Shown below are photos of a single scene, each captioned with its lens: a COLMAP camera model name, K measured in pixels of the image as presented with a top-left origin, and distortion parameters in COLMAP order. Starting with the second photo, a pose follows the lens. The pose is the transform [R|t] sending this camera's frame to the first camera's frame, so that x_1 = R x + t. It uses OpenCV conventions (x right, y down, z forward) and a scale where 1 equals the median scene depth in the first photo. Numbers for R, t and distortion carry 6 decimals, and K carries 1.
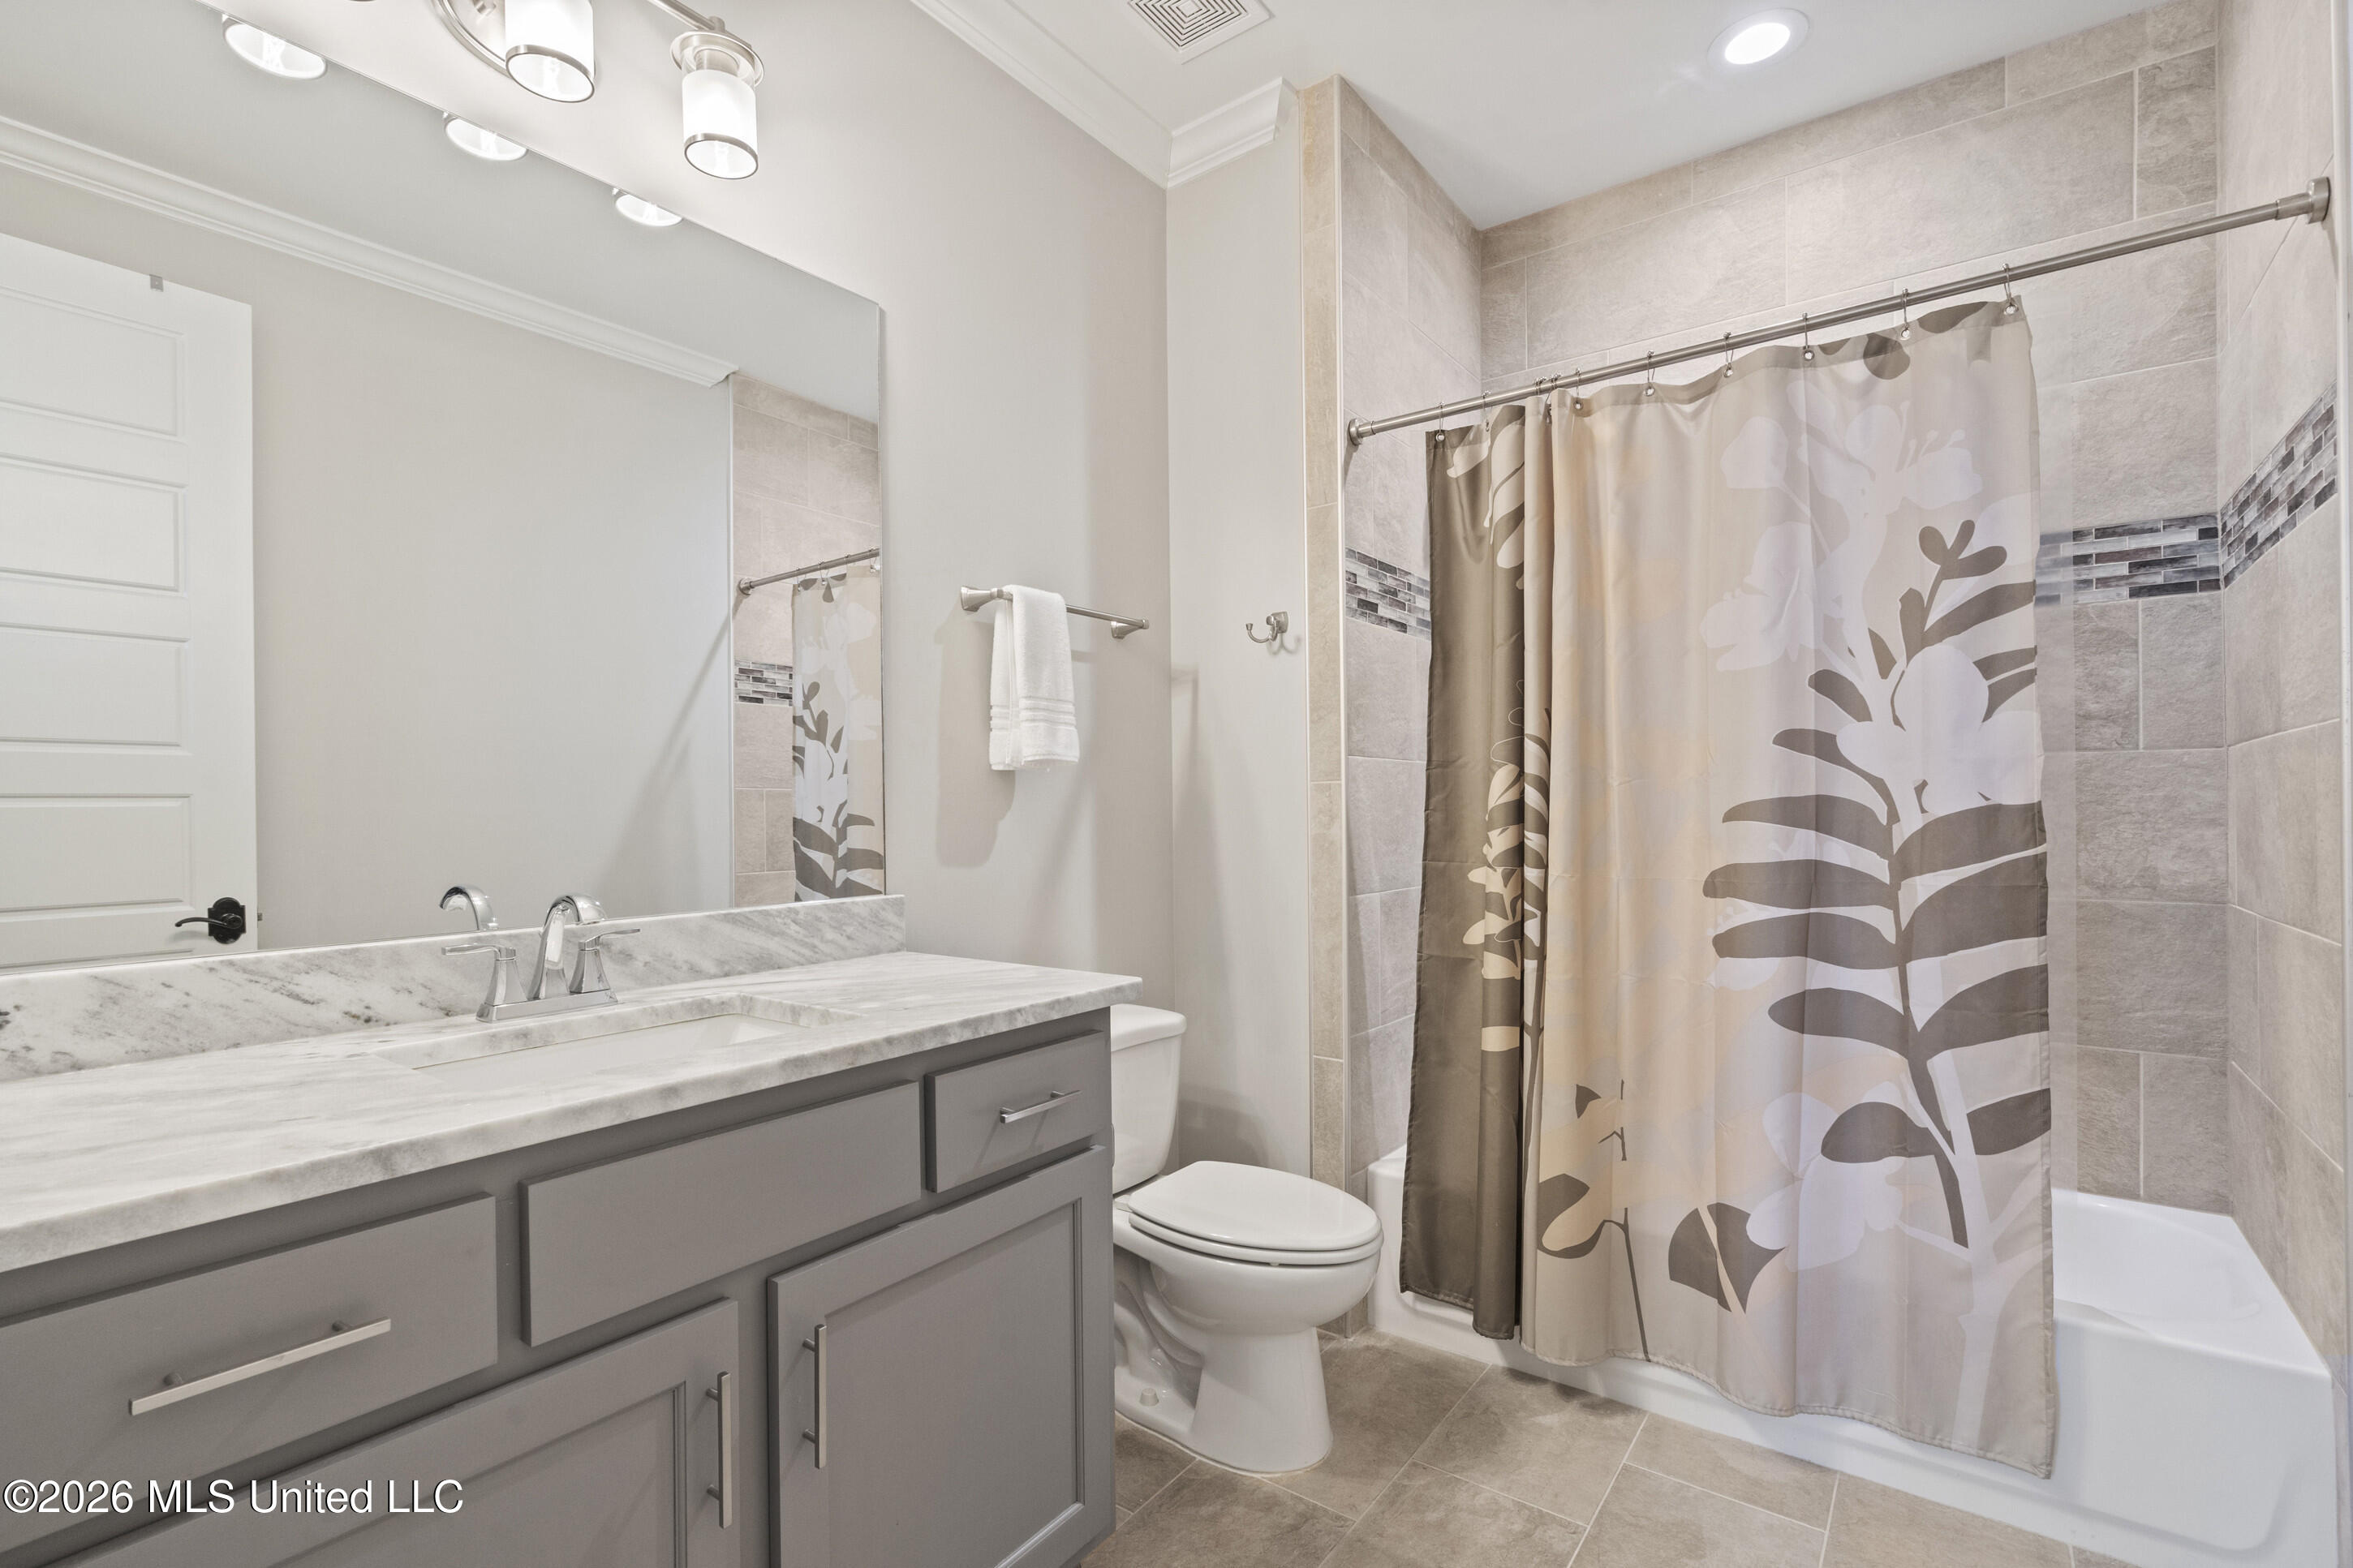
lens RADIAL K [[1052.1, 0, 1171.1], [0, 1052.1, 813.4], [0, 0, 1]] dist [-0.003215, 0.000061]
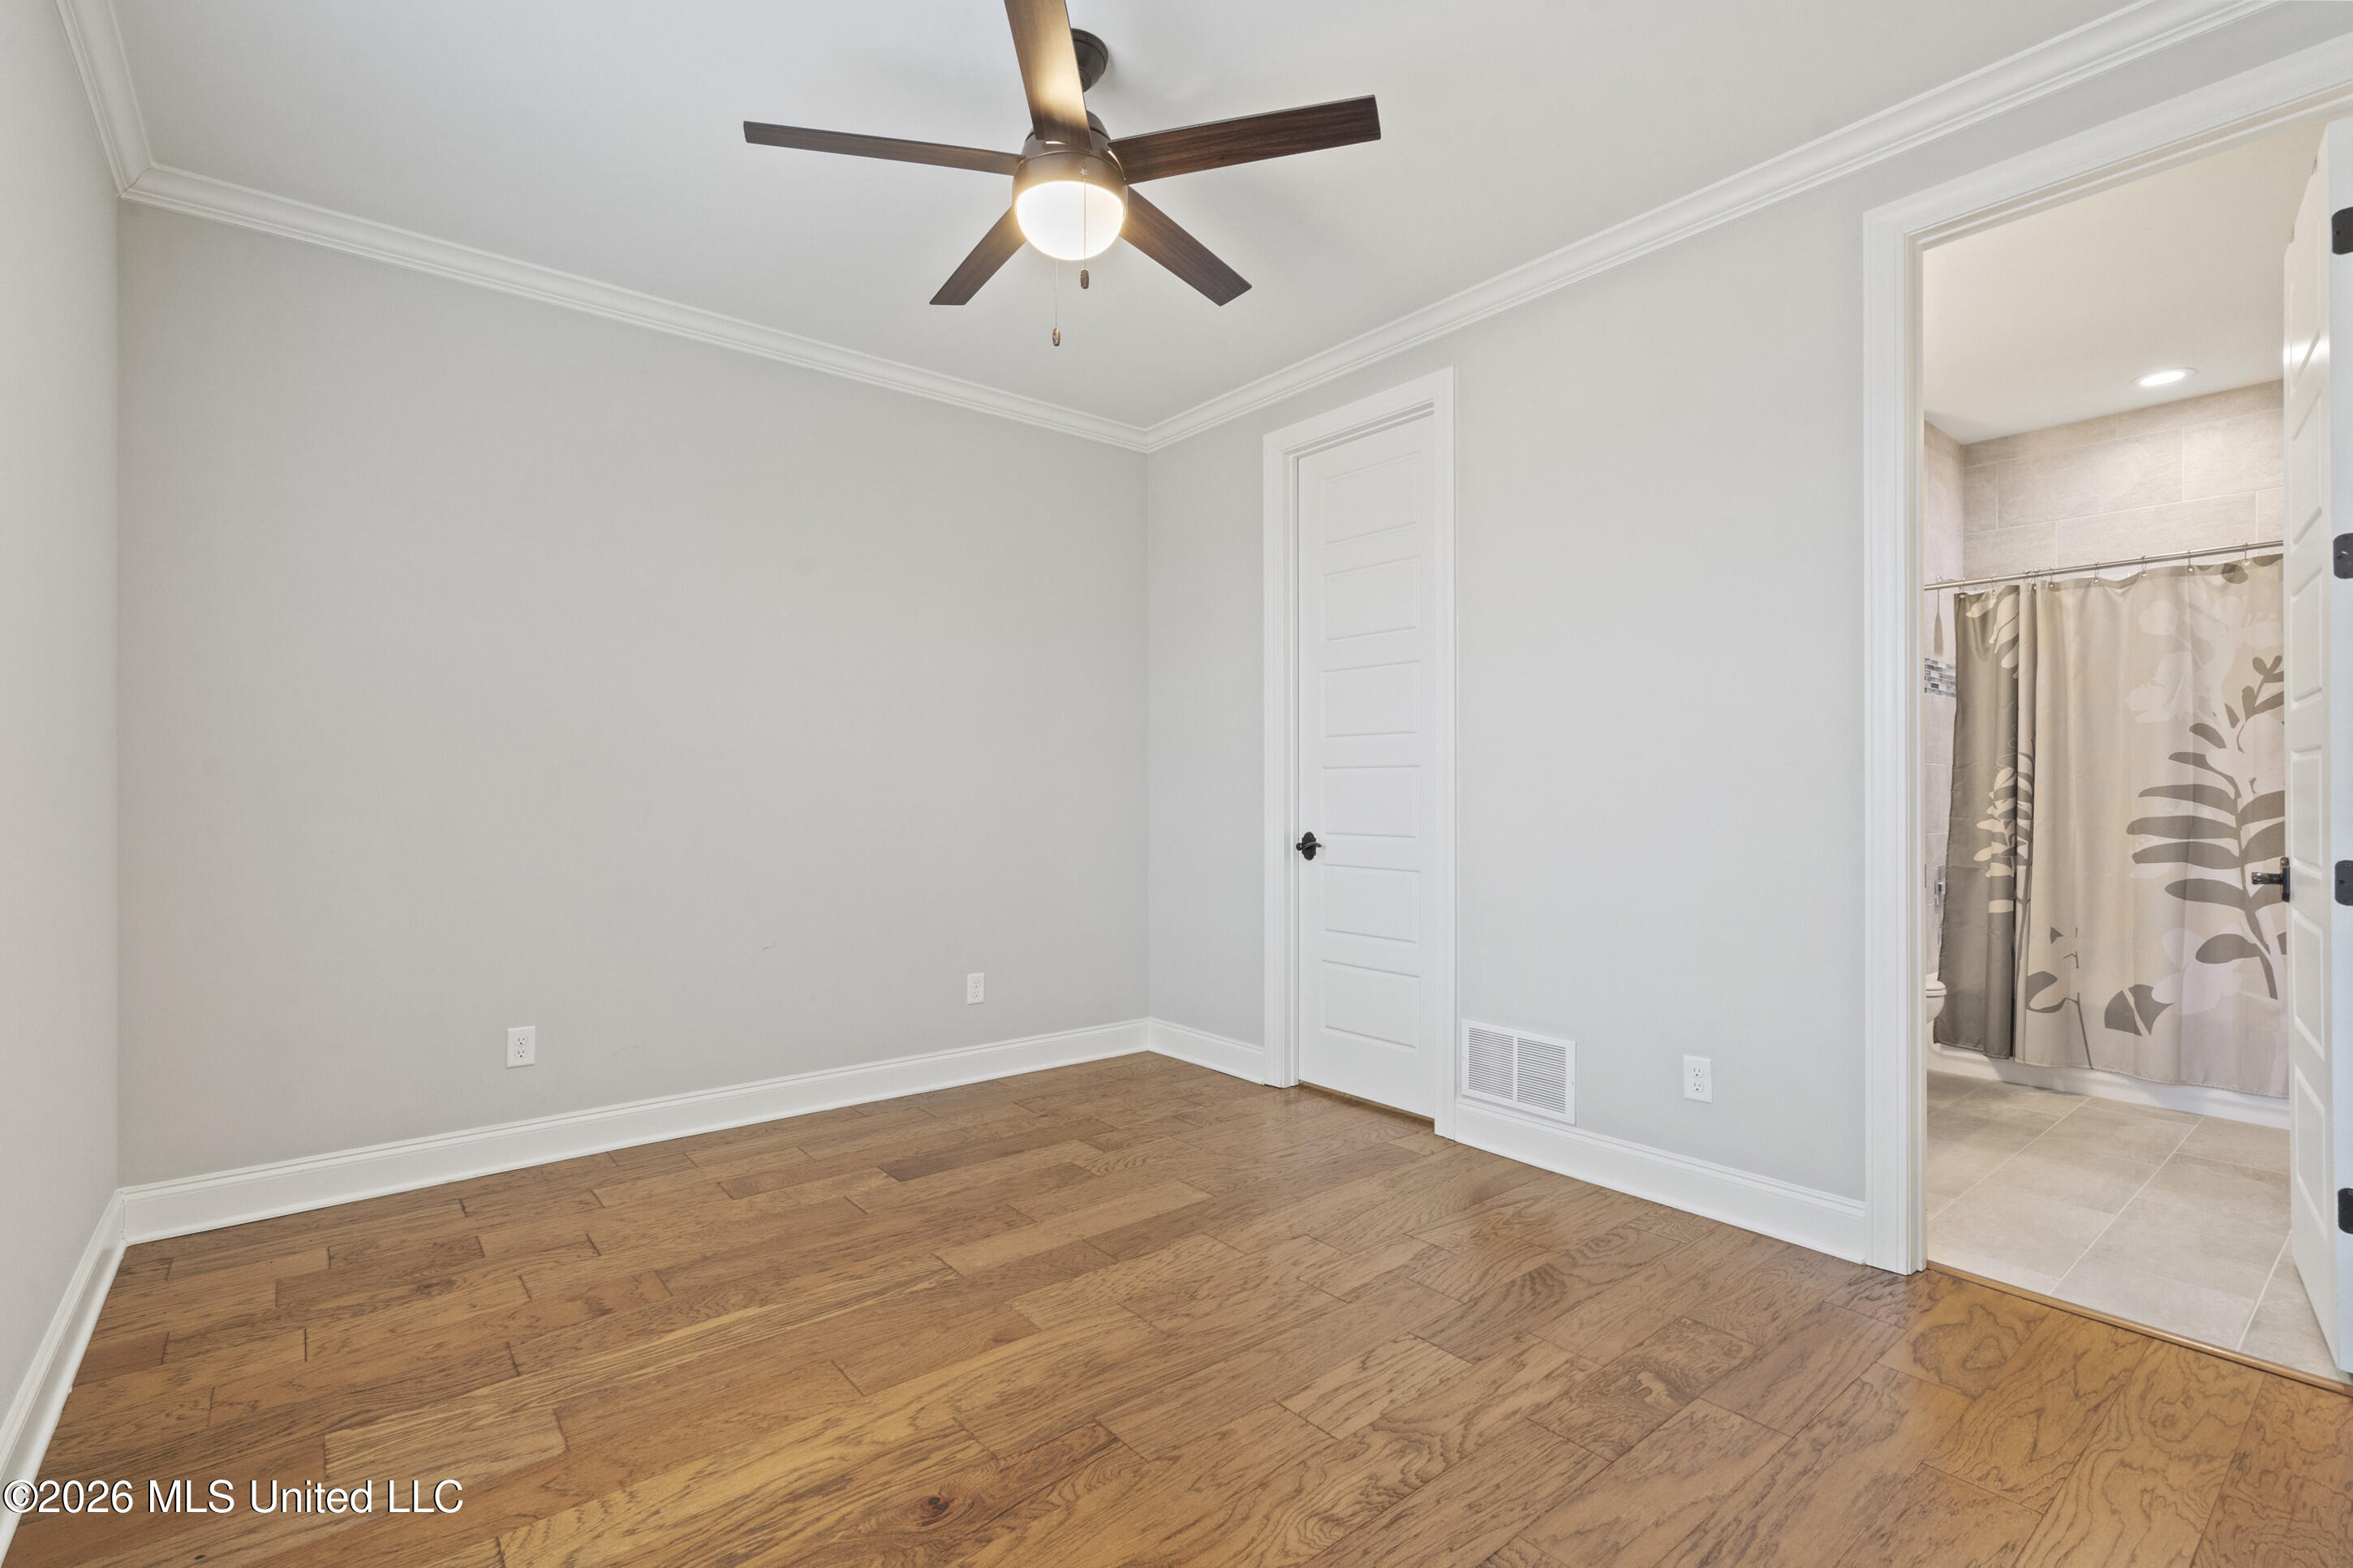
lens RADIAL K [[1067.6, 0, 1151.3], [0, 1067.6, 789.2], [0, 0, 1]] dist [-0.001404, -0.000622]
pose [[0.967773, 0.008464, -0.251683, -0.794344], [-0.009723, 0.999946, -0.003761, 0.019077], [0.251637, 0.006087, 0.967802, -1.456929]]
